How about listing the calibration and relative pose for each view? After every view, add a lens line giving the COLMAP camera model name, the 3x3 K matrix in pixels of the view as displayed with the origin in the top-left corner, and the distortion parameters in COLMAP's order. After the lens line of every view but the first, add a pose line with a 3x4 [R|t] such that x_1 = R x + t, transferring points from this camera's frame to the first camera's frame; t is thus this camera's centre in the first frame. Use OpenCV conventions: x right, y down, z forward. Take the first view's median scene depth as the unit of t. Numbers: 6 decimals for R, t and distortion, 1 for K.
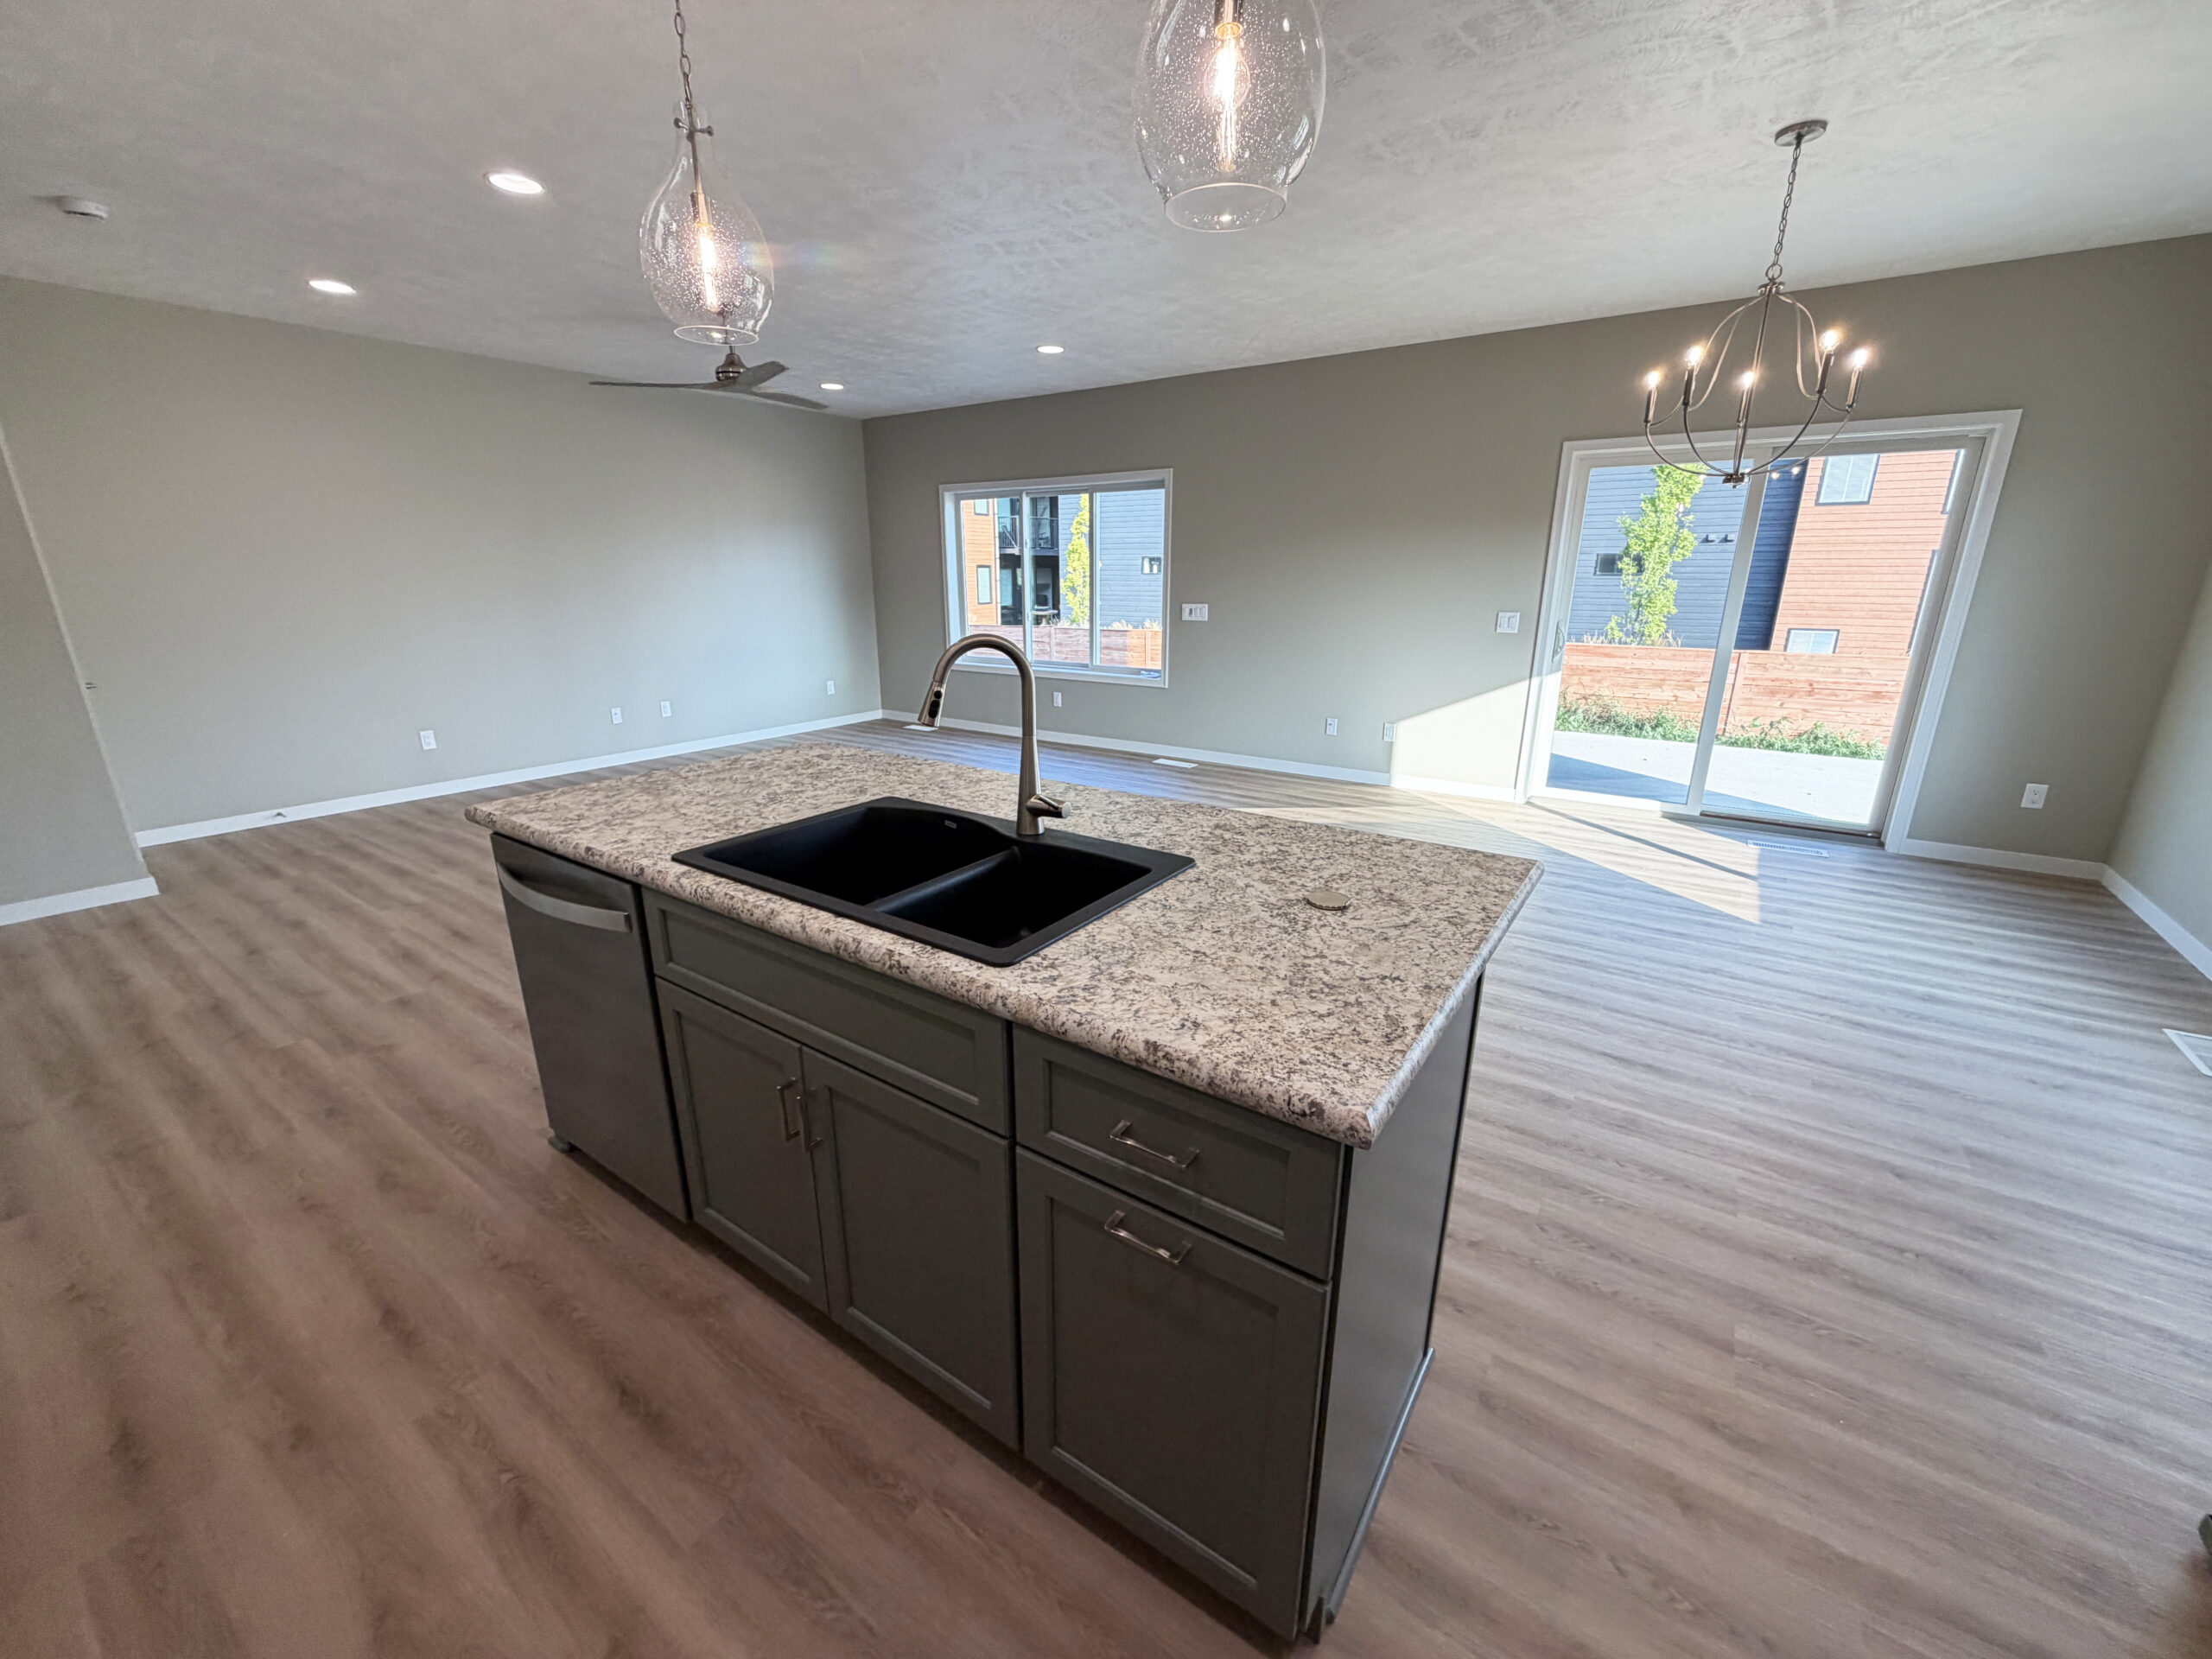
lens RADIAL K [[881.7, 0, 1100.0], [0, 881.7, 832.6], [0, 0, 1]] dist [-0.000600, 0.000037]
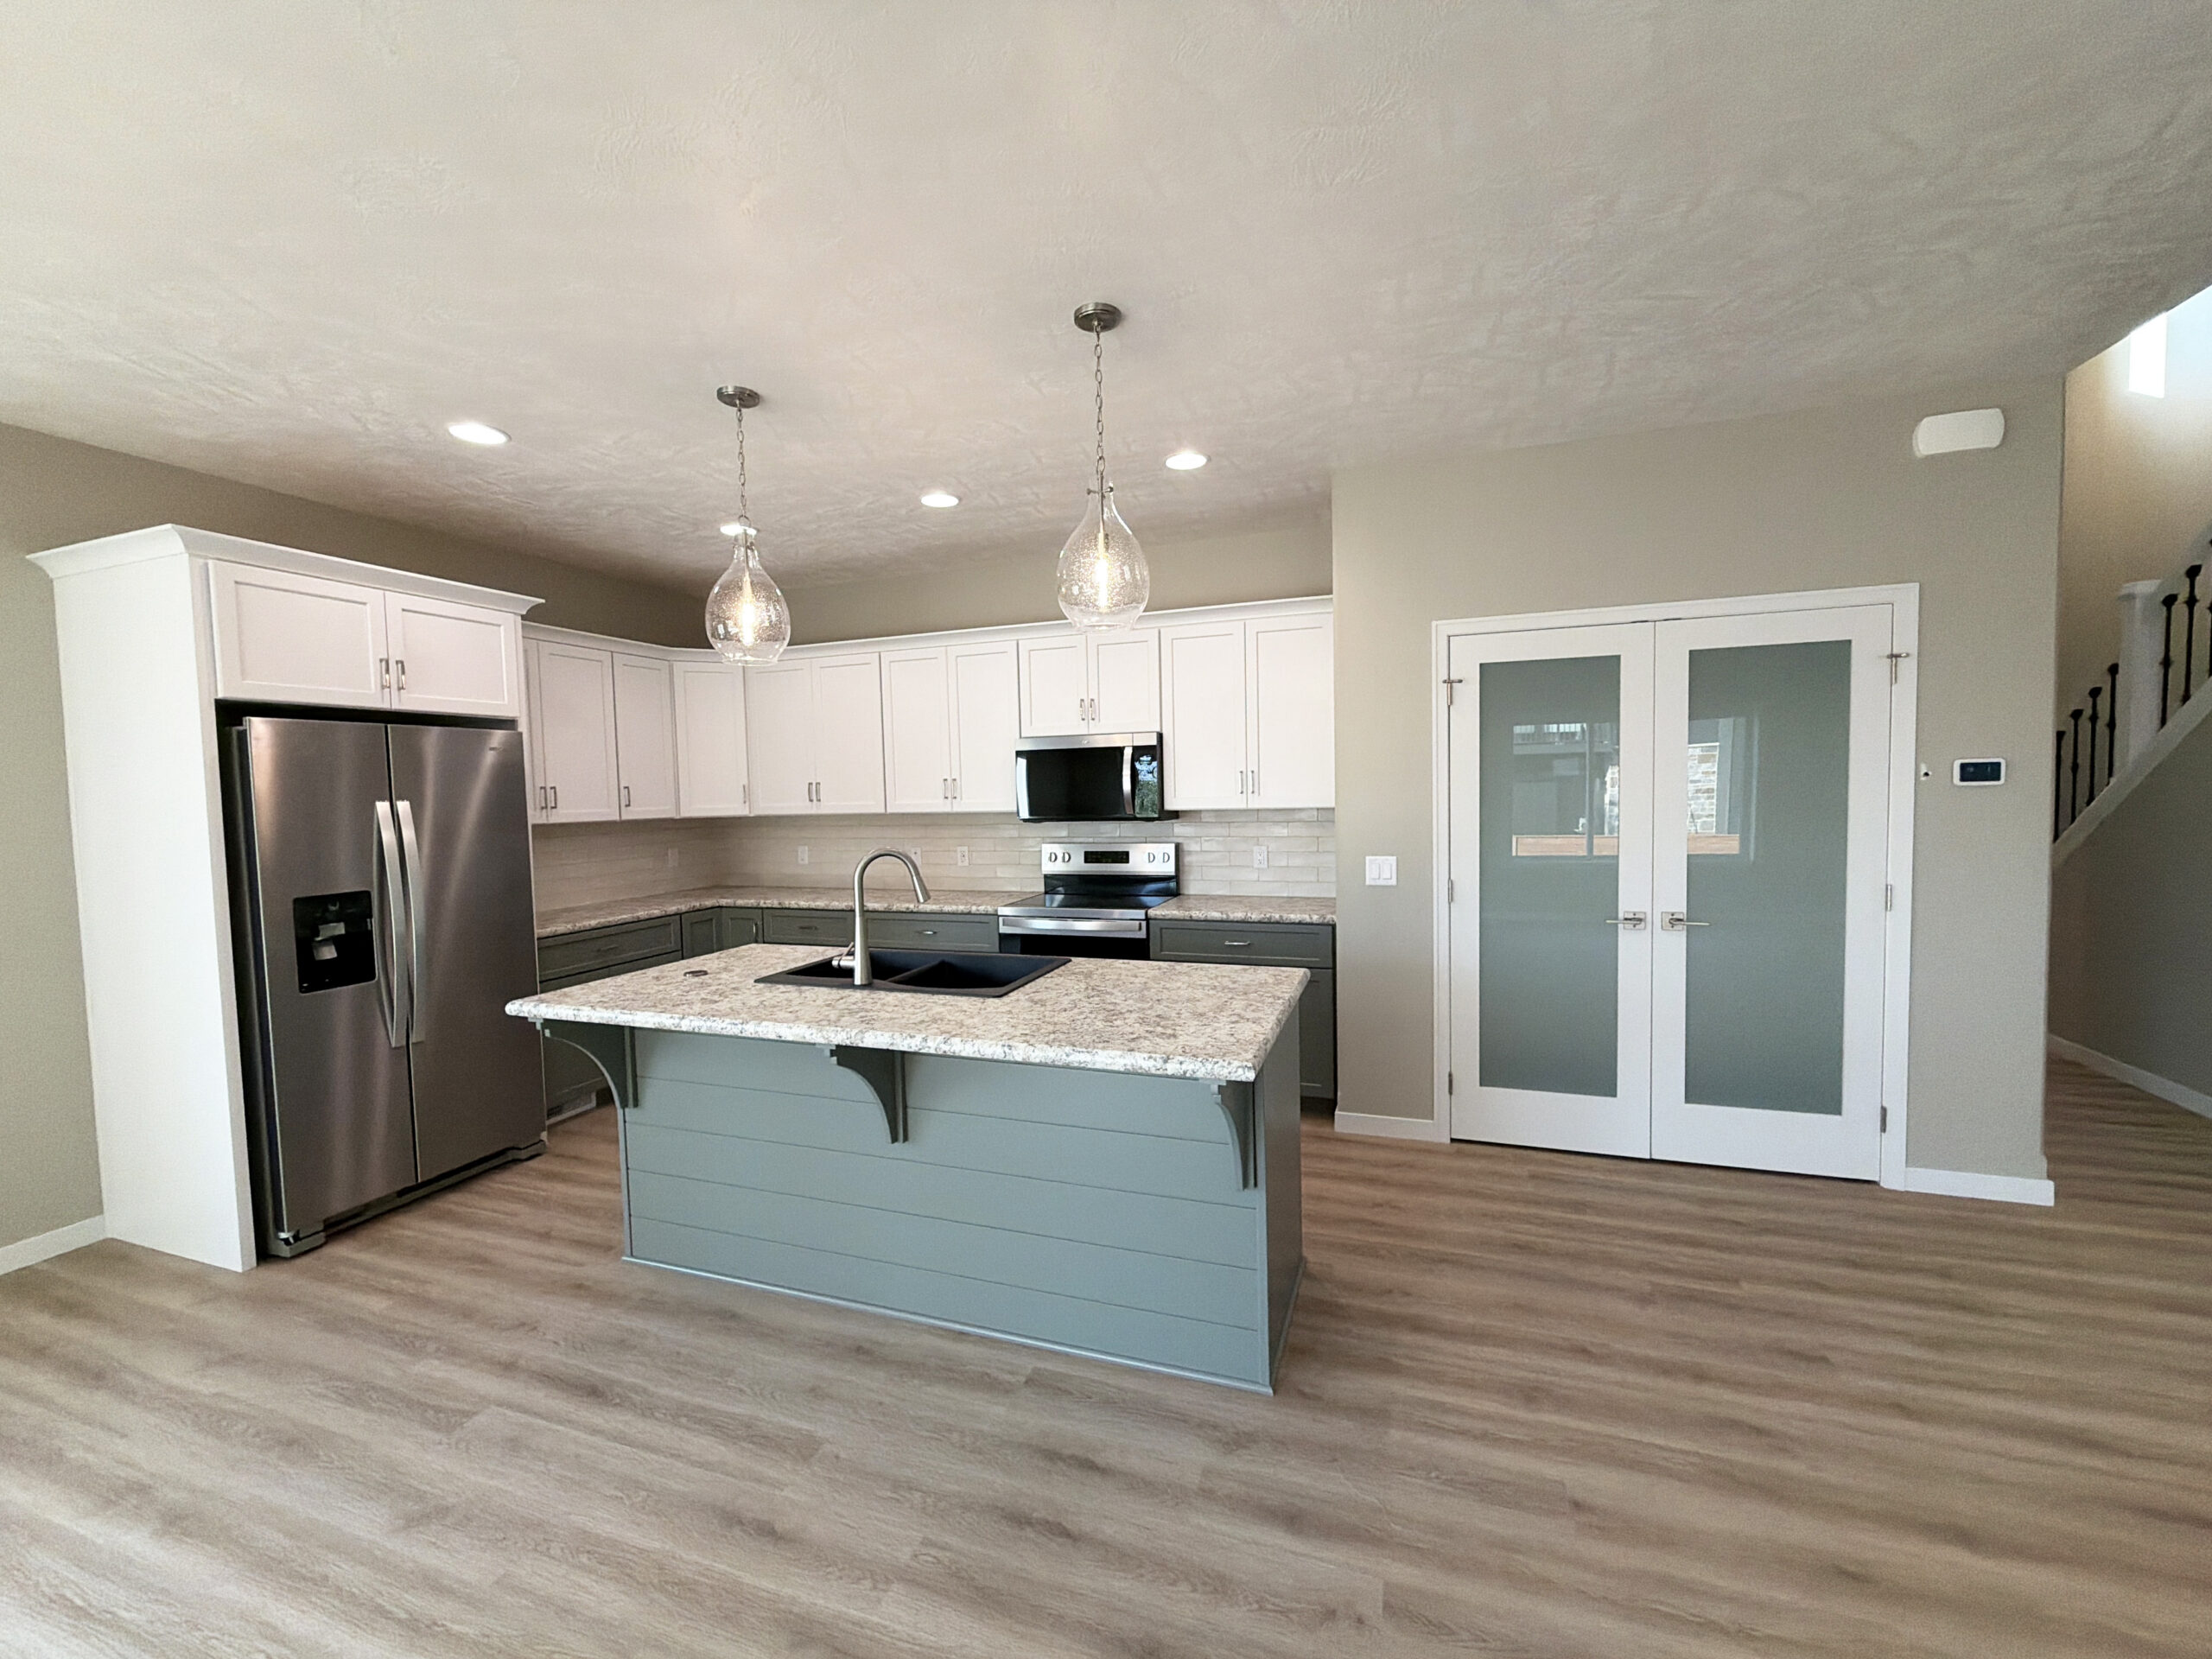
lens RADIAL K [[881.7, 0, 1100.0], [0, 881.7, 832.6], [0, 0, 1]] dist [-0.000600, 0.000037]
pose [[-0.965611, 0.035354, -0.257577, -0.063872], [-0.051811, 0.944675, 0.323892, -0.509452], [0.254777, 0.326098, -0.910356, 1.649011]]
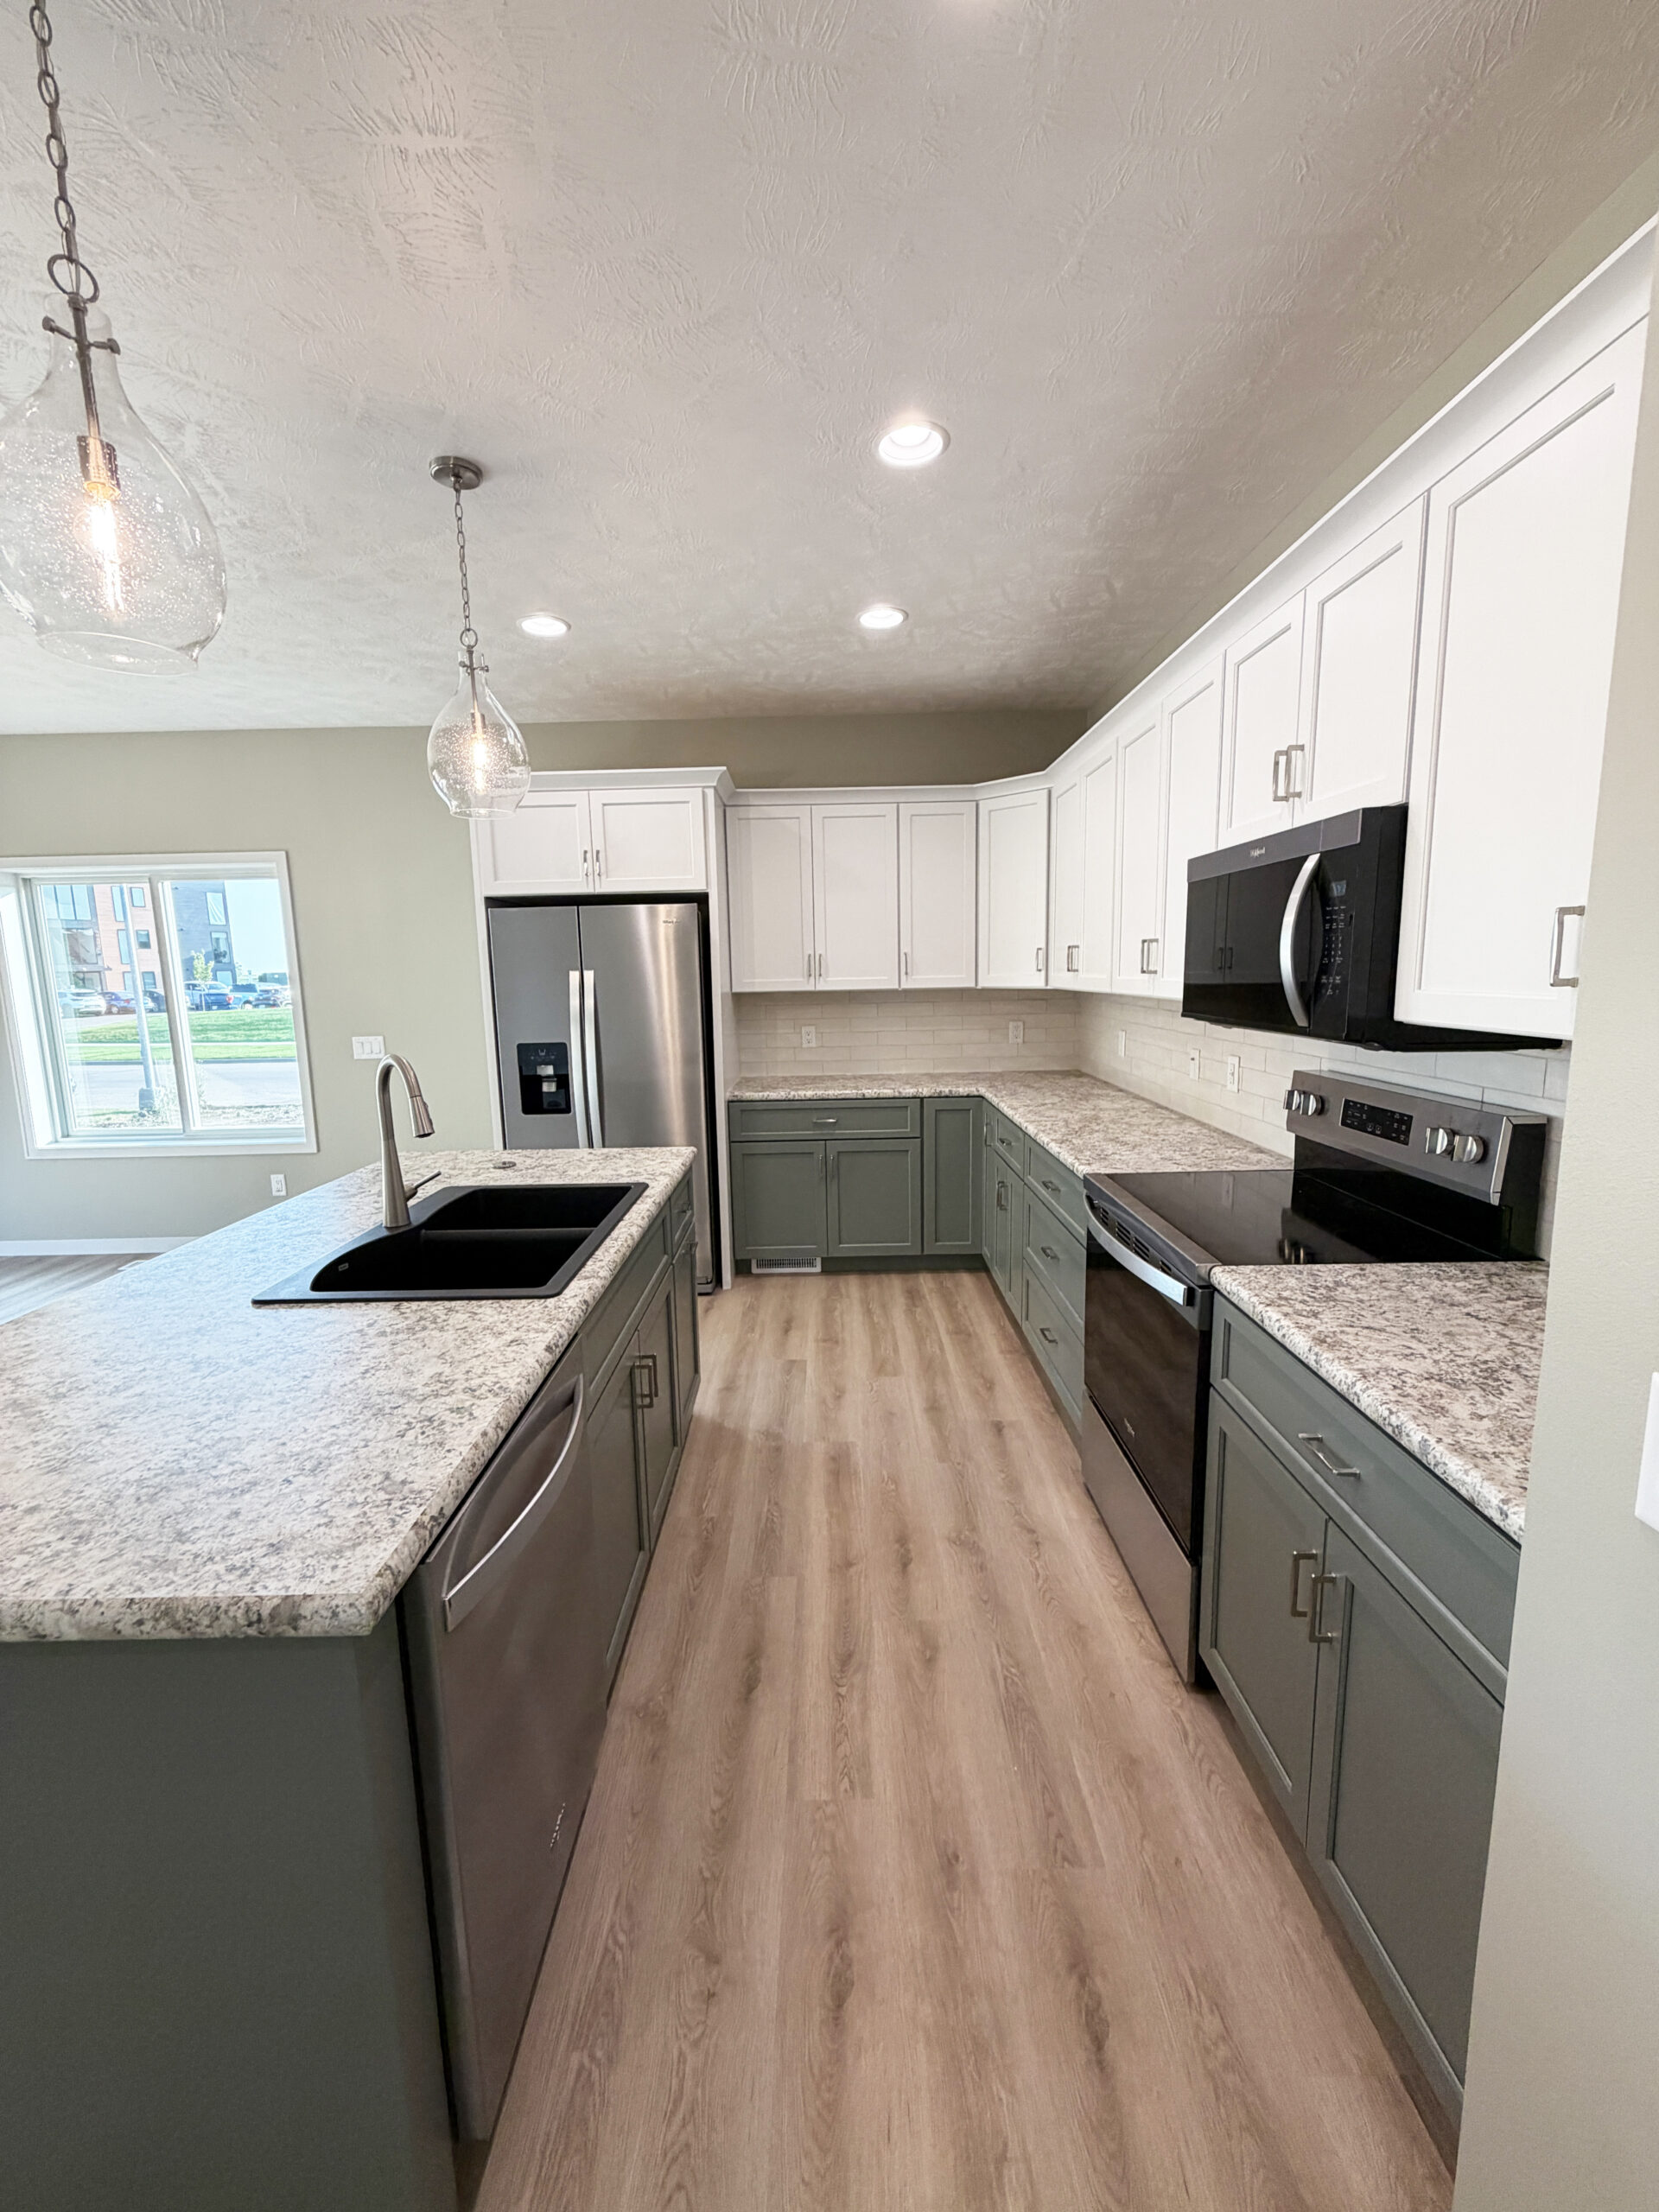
lens RADIAL K [[881.7, 0, 830.2], [0, 881.7, 1096.5], [0, 0, 1]] dist [-0.000600, 0.000037]
pose [[-0.572553, -0.107034, 0.812851, -0.913502], [0.255396, 0.918826, 0.300884, -0.245961], [-0.779073, 0.379871, -0.498741, 0.755329]]
